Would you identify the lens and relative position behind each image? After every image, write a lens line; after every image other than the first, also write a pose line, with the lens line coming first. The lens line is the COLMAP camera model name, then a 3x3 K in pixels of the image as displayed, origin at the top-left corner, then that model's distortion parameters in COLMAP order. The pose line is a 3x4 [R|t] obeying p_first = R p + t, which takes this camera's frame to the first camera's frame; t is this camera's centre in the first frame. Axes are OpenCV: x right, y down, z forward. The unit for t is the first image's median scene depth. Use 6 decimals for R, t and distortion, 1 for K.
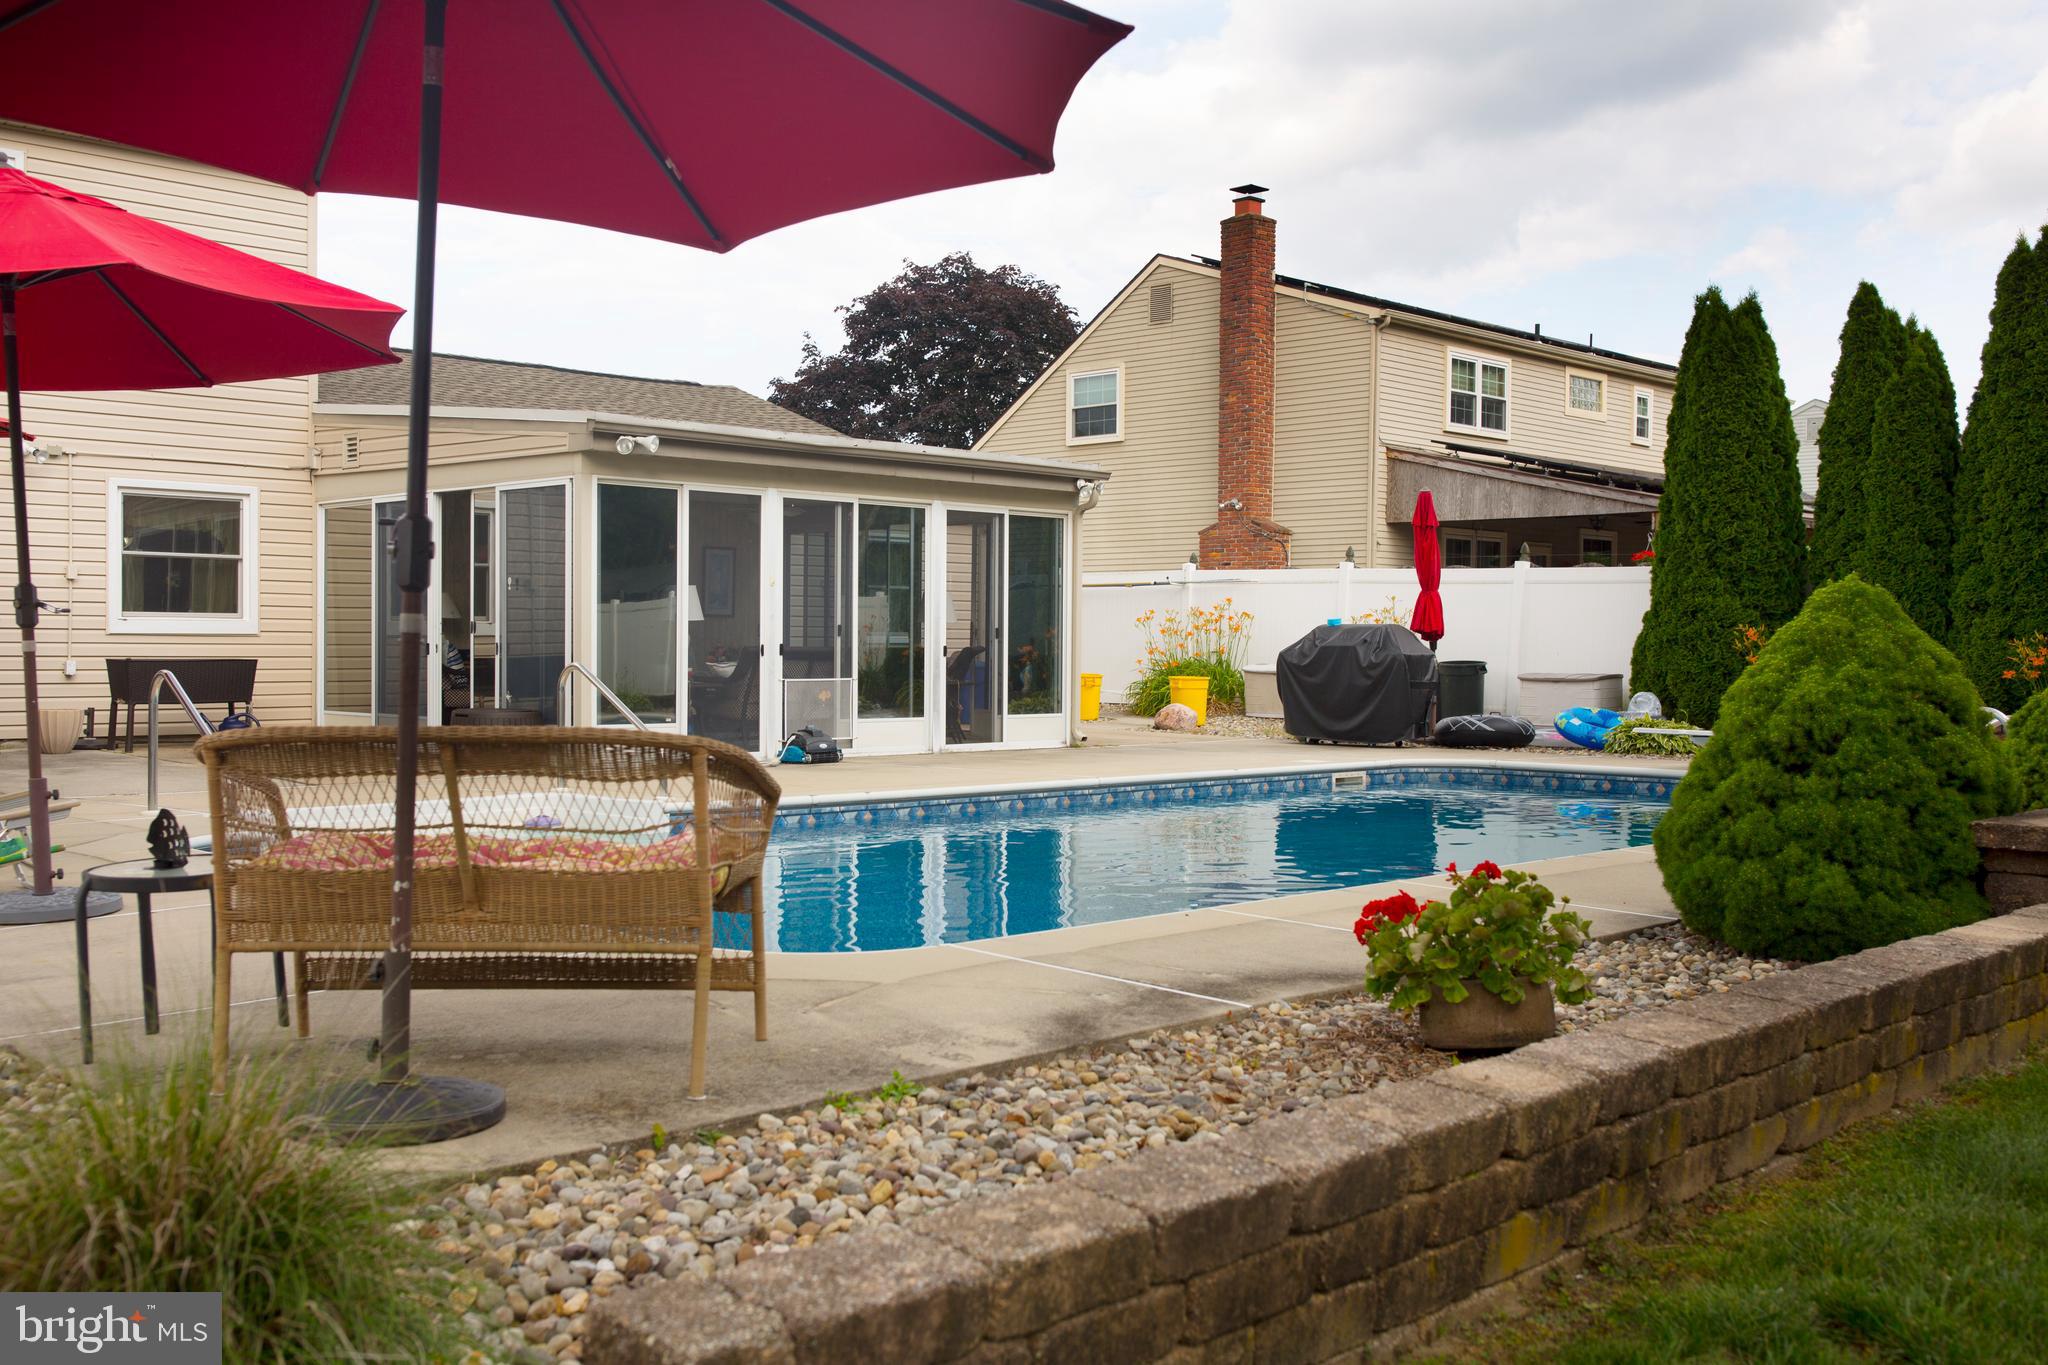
lens RADIAL K [[1941.0, 0, 1024.0], [0, 1941.0, 682.5], [0, 0, 1]] dist [-0.003465, -0.005820]
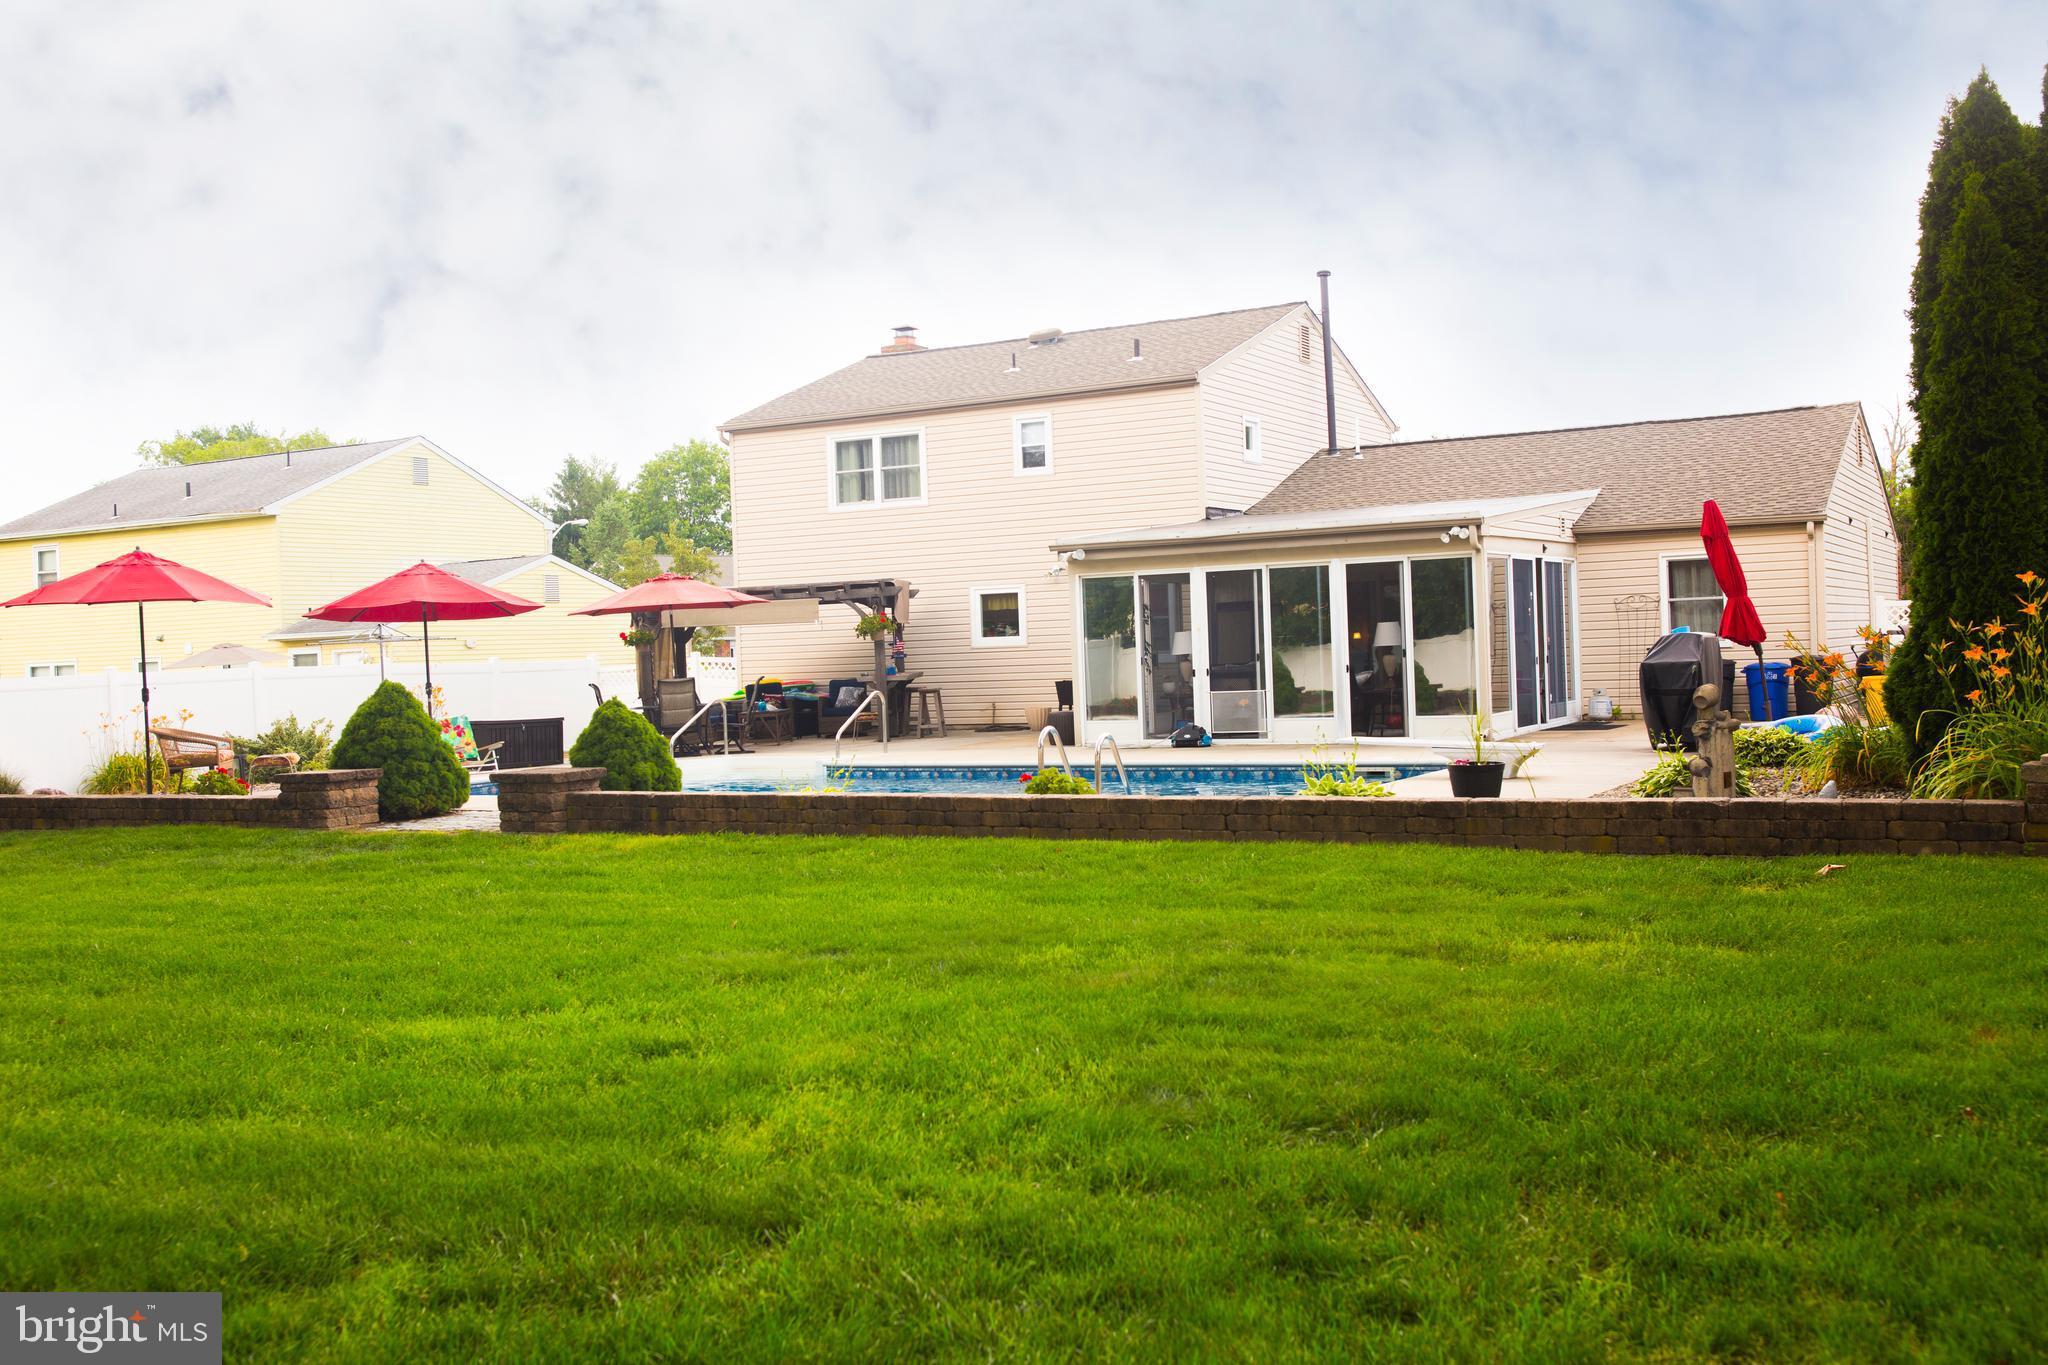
lens RADIAL K [[1941.0, 0, 1024.0], [0, 1941.0, 682.5], [0, 0, 1]] dist [-0.003465, -0.005820]
pose [[0.287627, -0.007246, -0.957715, 1.236839], [0.021597, 0.999766, -0.001077, -0.009968], [0.957499, -0.020374, 0.287716, 0.412408]]
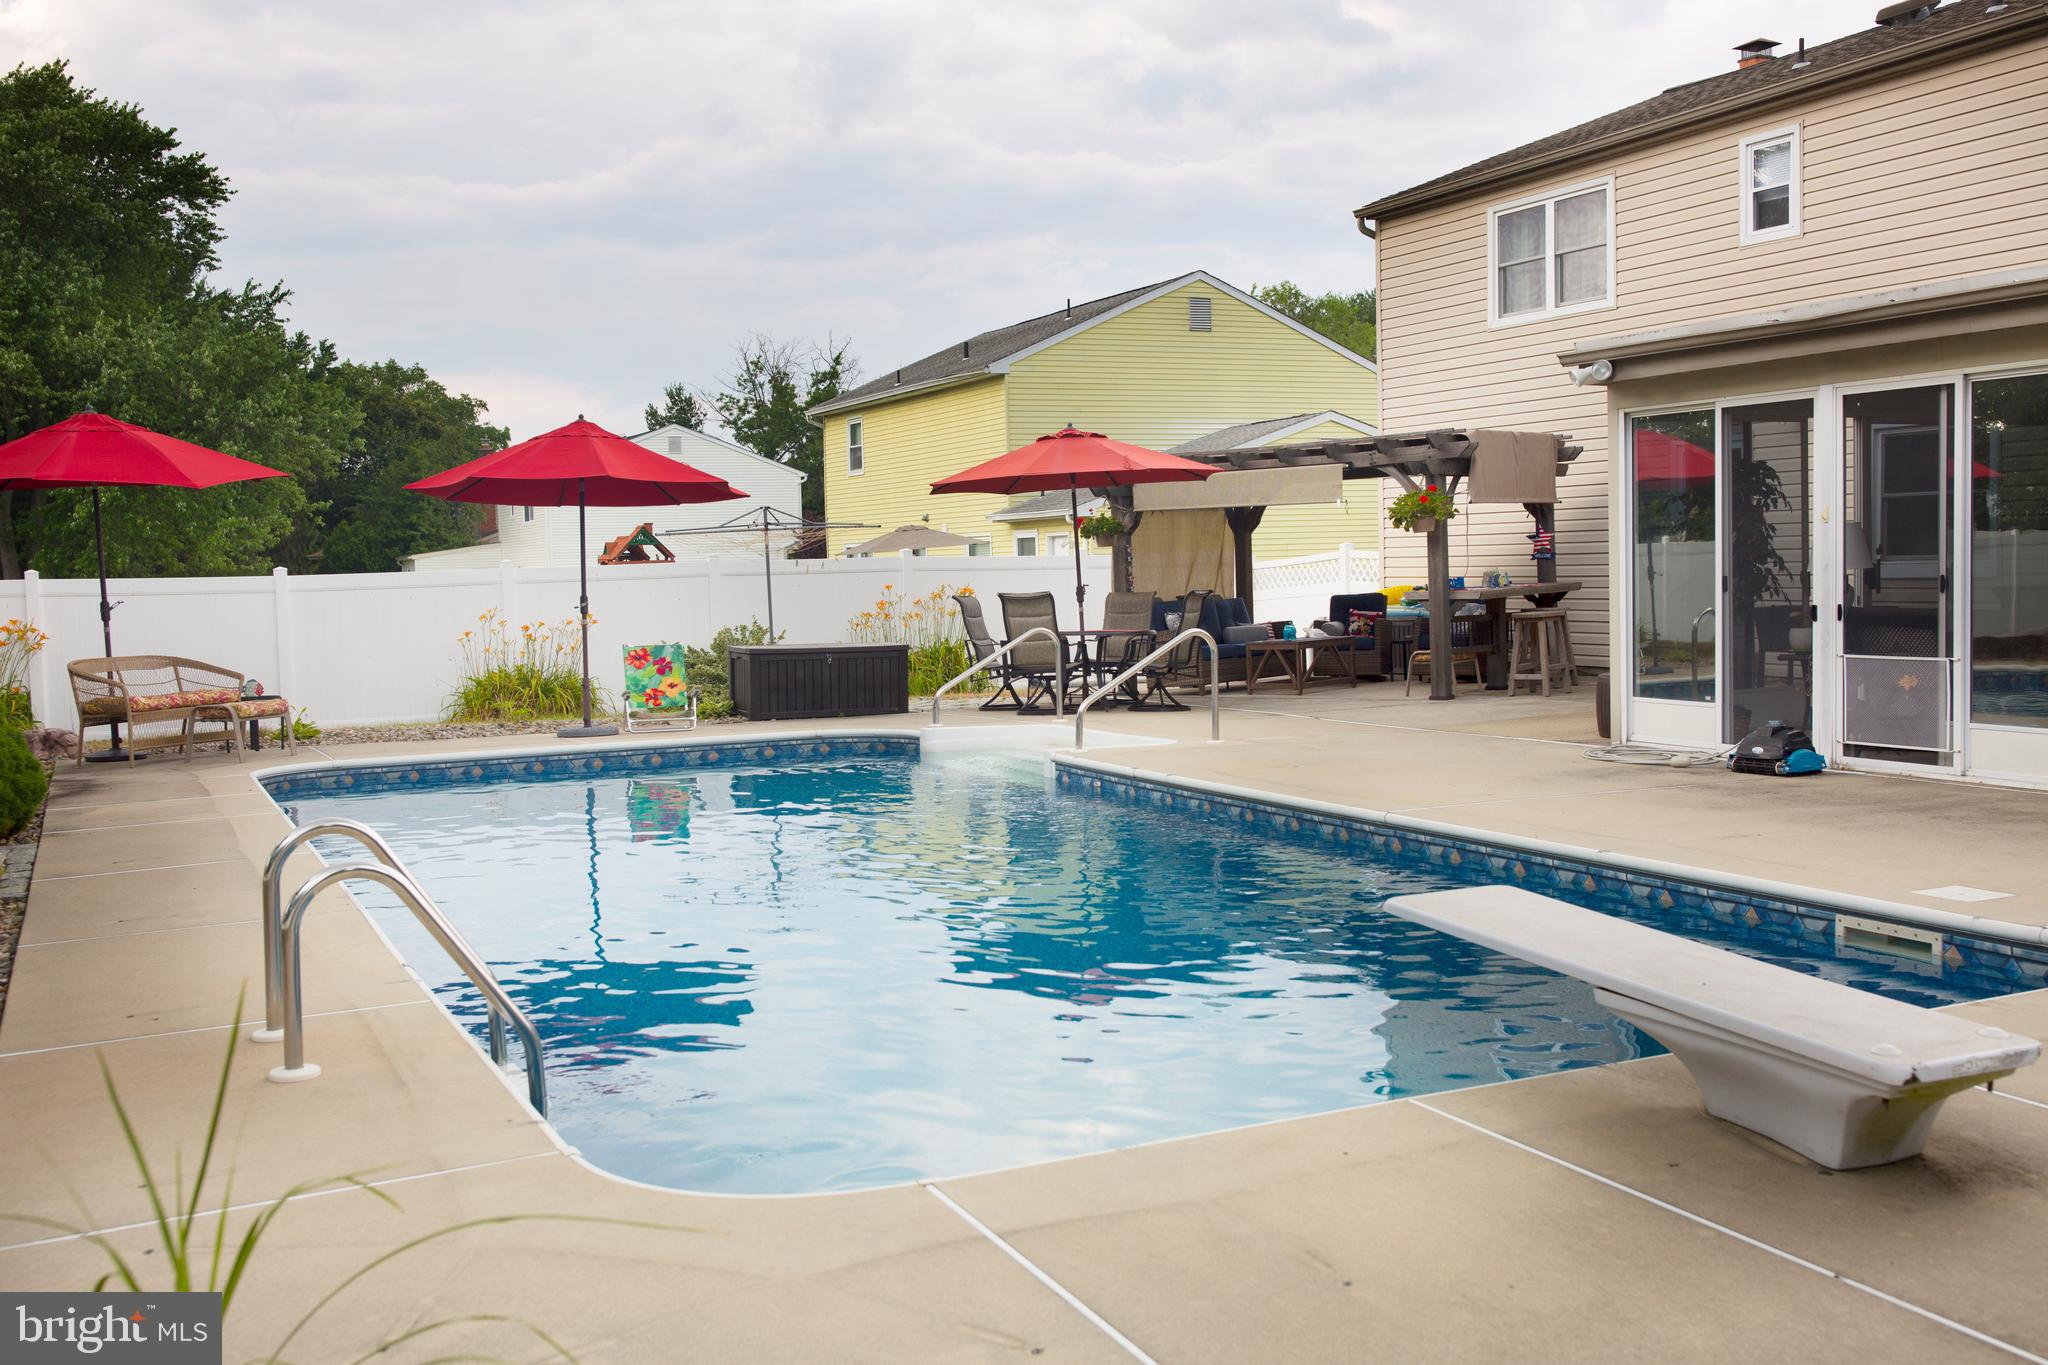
lens RADIAL K [[1941.0, 0, 1024.0], [0, 1941.0, 682.5], [0, 0, 1]] dist [-0.003465, -0.005820]
pose [[-0.329167, 0.055239, -0.942655, 0.614476], [0.004031, 0.998361, 0.057095, -0.031768], [0.944263, 0.014994, -0.328850, 0.918486]]
